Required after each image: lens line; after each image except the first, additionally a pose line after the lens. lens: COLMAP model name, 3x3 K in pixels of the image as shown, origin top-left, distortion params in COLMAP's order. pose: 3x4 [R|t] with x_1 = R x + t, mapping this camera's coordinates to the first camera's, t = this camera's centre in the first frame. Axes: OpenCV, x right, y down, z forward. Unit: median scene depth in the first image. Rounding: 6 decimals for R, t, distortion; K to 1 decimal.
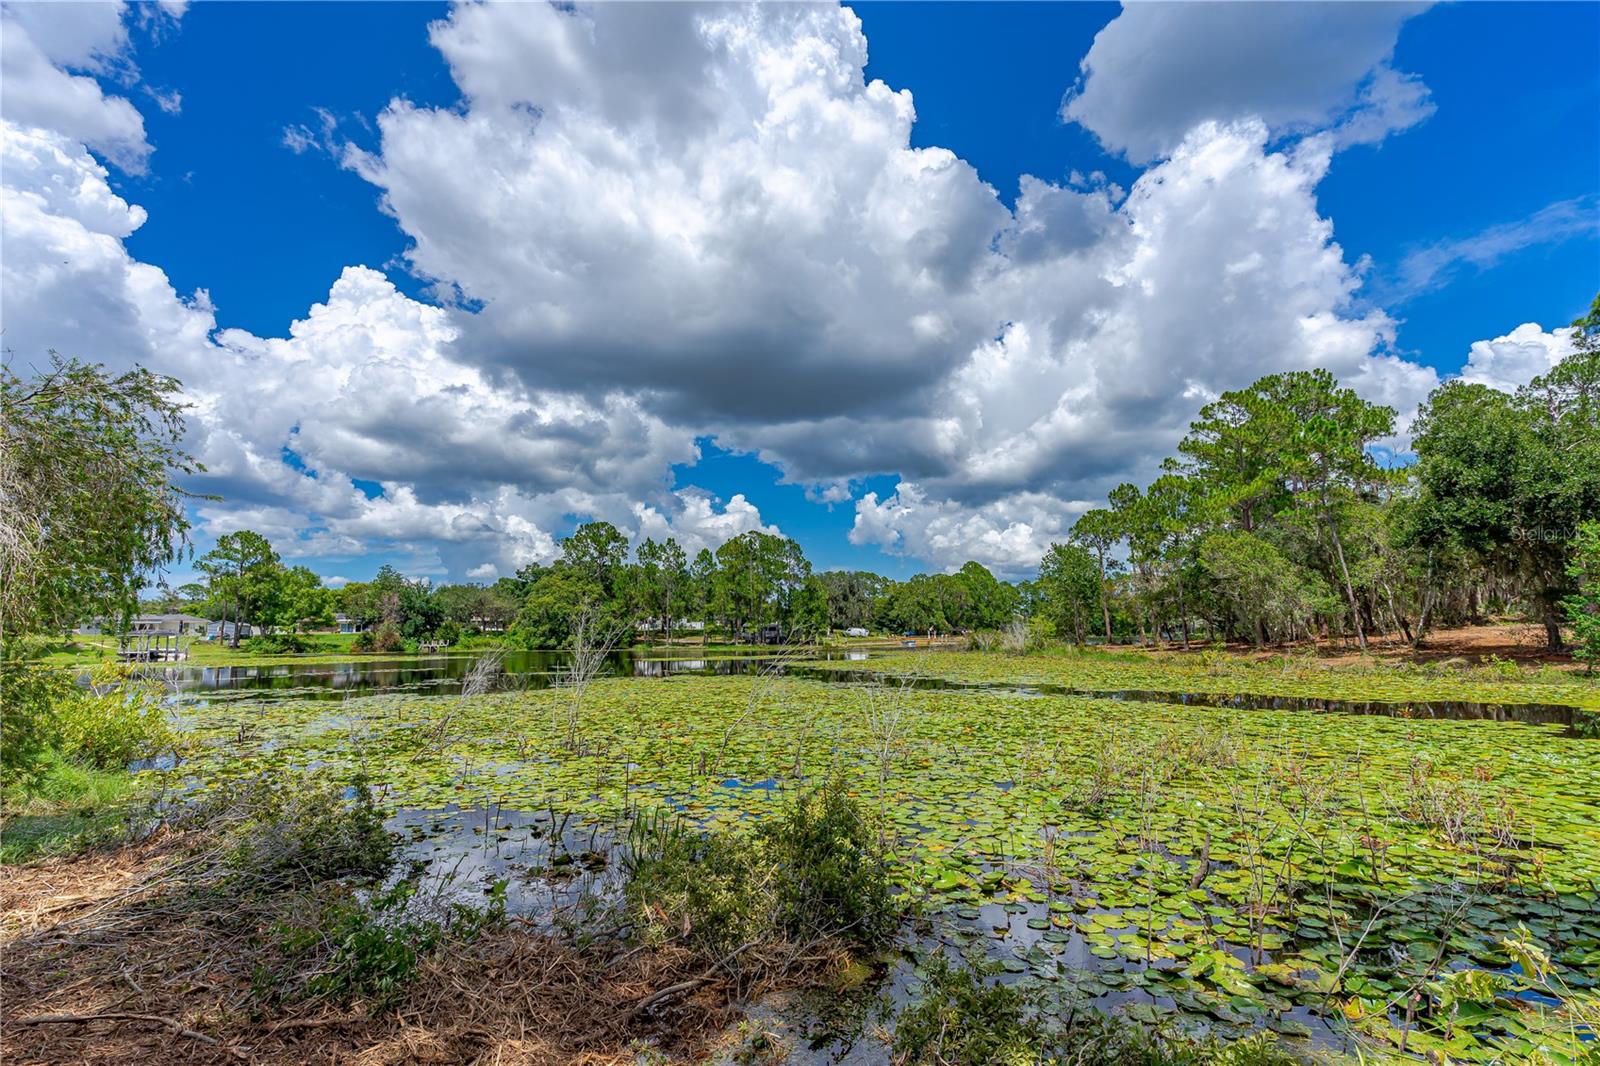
lens RADIAL K [[715.0, 0, 806.8], [0, 715.0, 529.5], [0, 0, 1]] dist [0.005542, 0.000420]
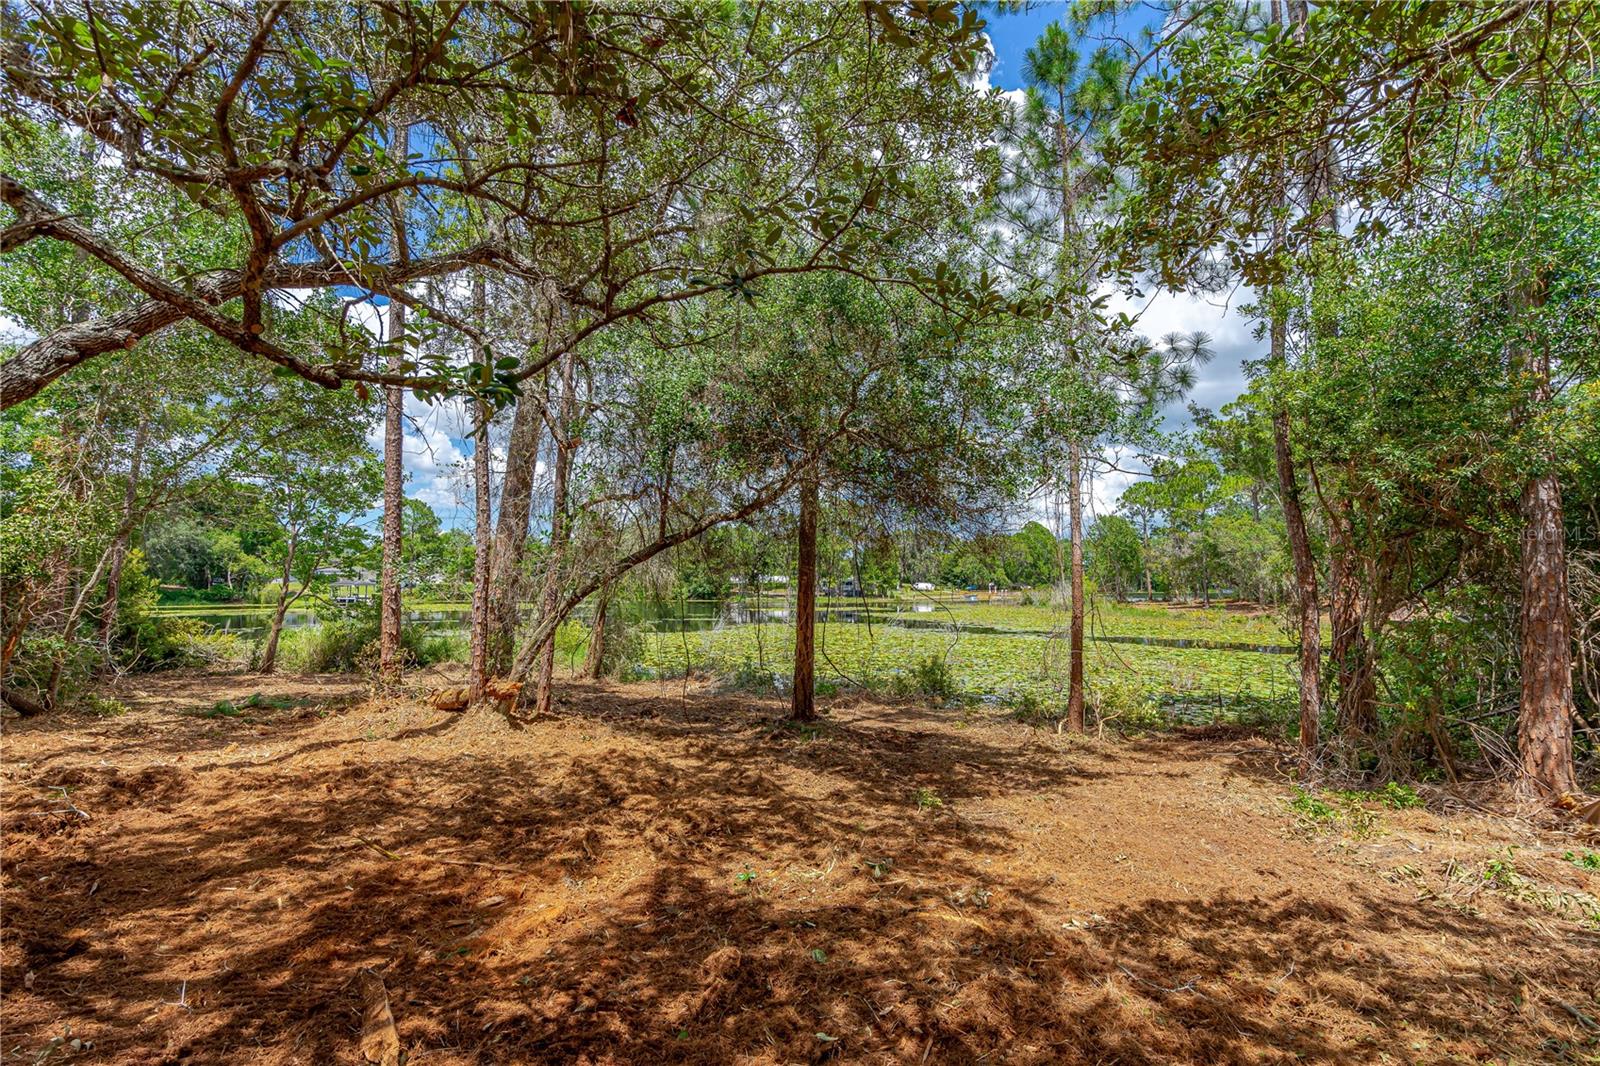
lens RADIAL K [[715.0, 0, 805.3], [0, 715.0, 527.0], [0, 0, 1]] dist [0.005542, 0.000420]
pose [[0.995992, 0.001924, -0.089427, -0.016334], [0.003941, 0.997853, 0.065367, -0.025559], [0.089361, -0.065458, 0.993846, -0.131400]]
